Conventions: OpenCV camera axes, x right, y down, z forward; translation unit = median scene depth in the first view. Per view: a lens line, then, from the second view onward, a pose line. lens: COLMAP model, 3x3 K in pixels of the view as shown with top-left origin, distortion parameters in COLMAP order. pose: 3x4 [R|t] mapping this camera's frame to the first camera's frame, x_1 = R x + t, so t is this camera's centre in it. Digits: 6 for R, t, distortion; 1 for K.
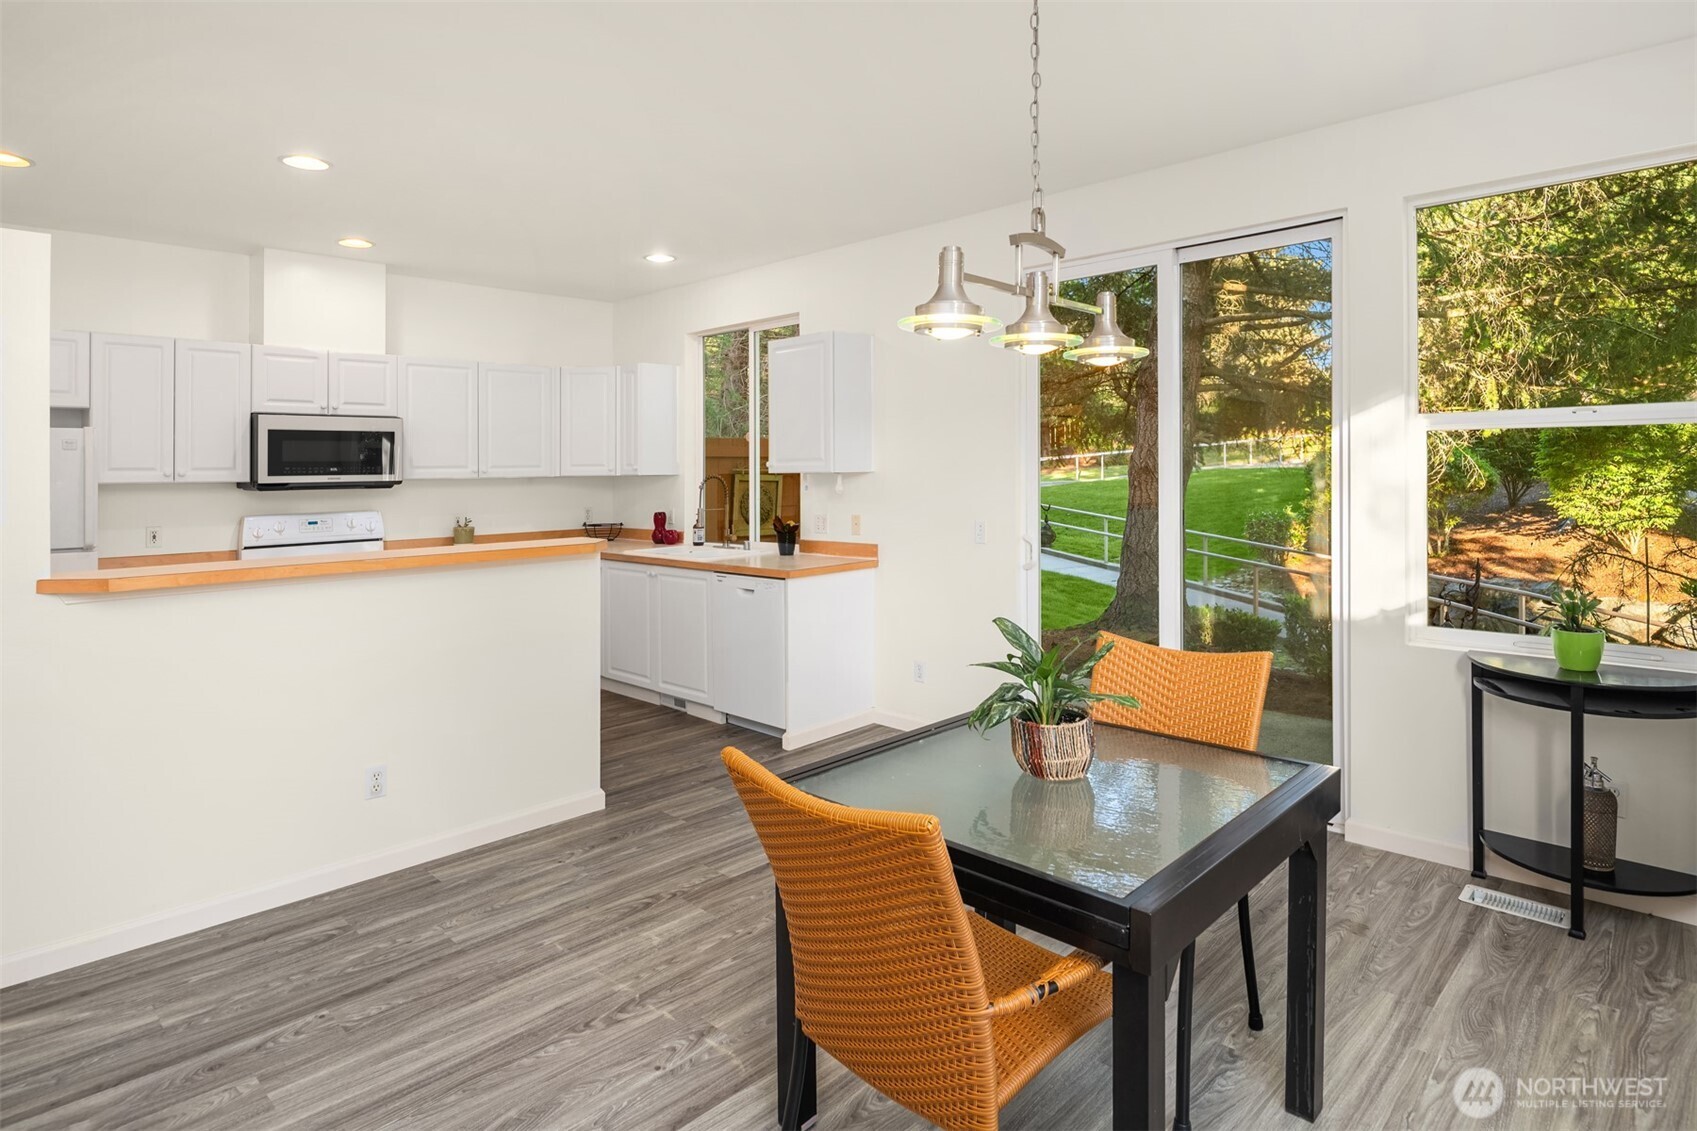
lens RADIAL K [[916.0, 0, 853.3], [0, 916.0, 468.2], [0, 0, 1]] dist [0.000453, -0.000085]
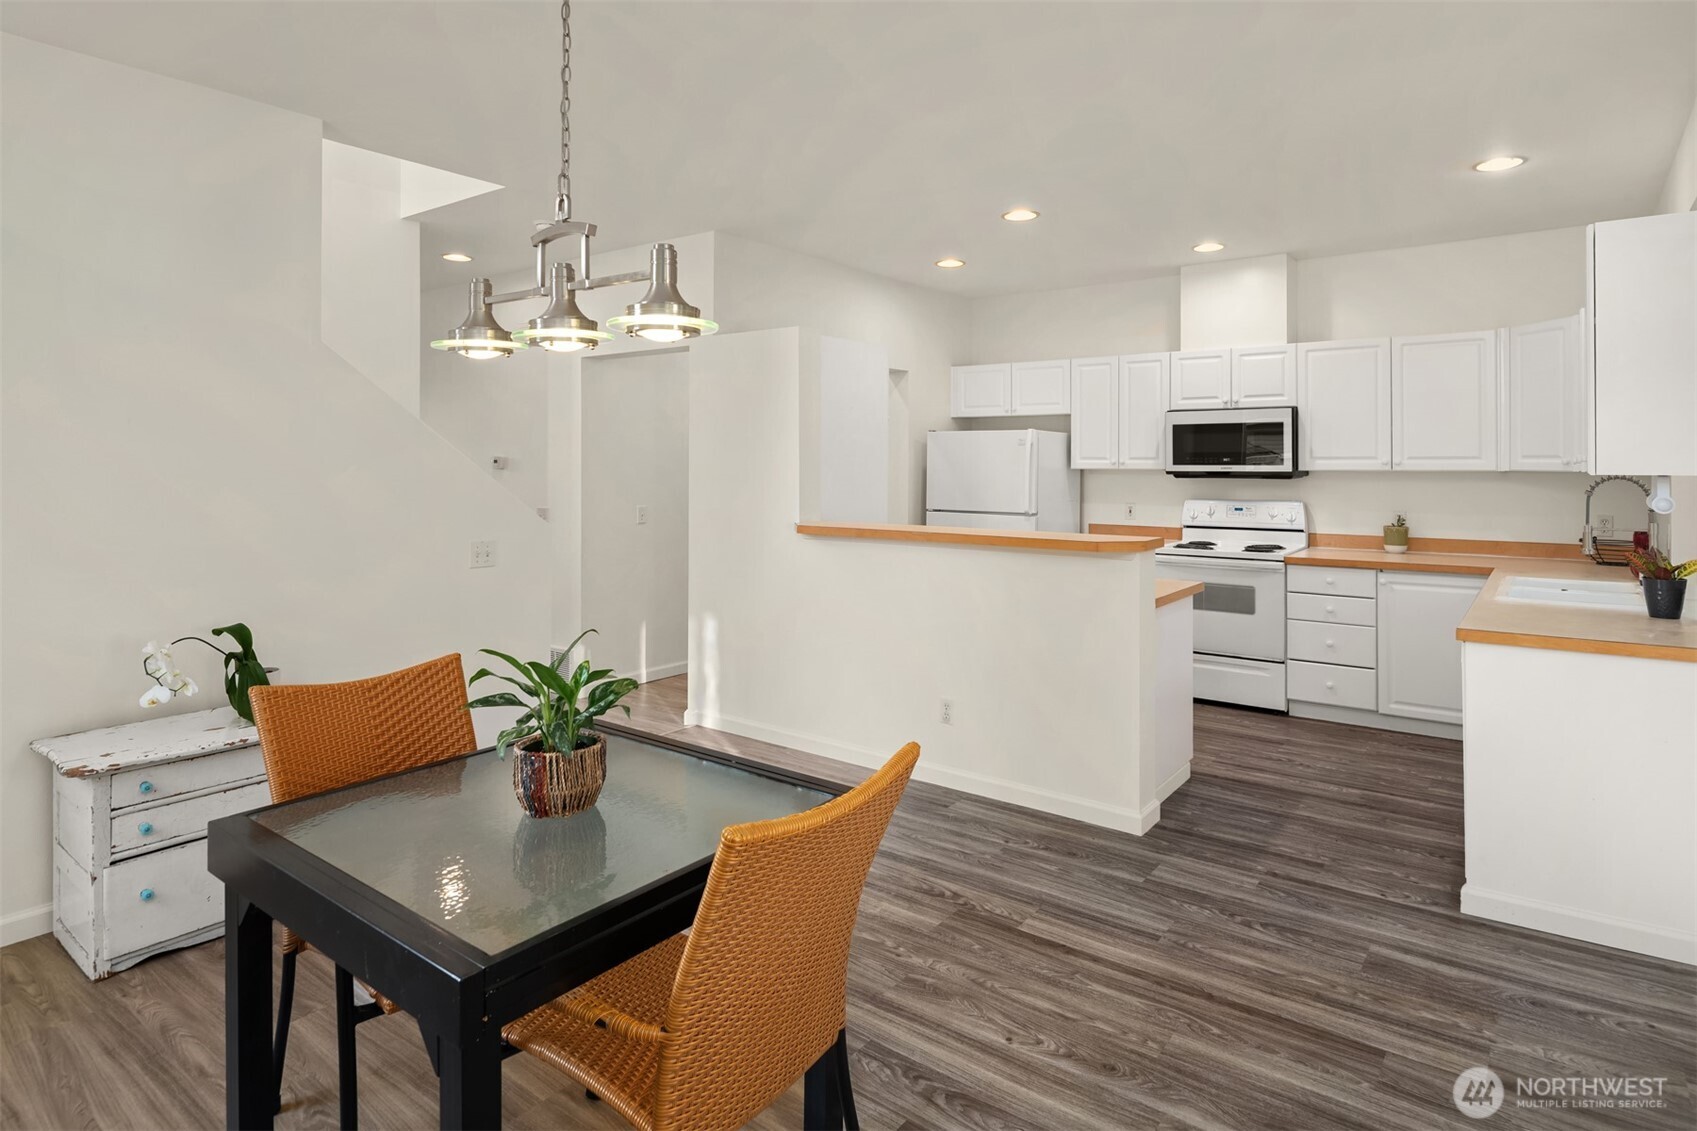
lens RADIAL K [[913.2, 0, 855.8], [0, 913.2, 452.1], [0, 0, 1]] dist [0.043236, 0.000335]
pose [[0.141702, 0.001854, -0.989908, 0.584745], [0.002061, 0.999996, 0.002168, -0.014971], [0.989907, -0.002347, 0.141698, 0.572152]]
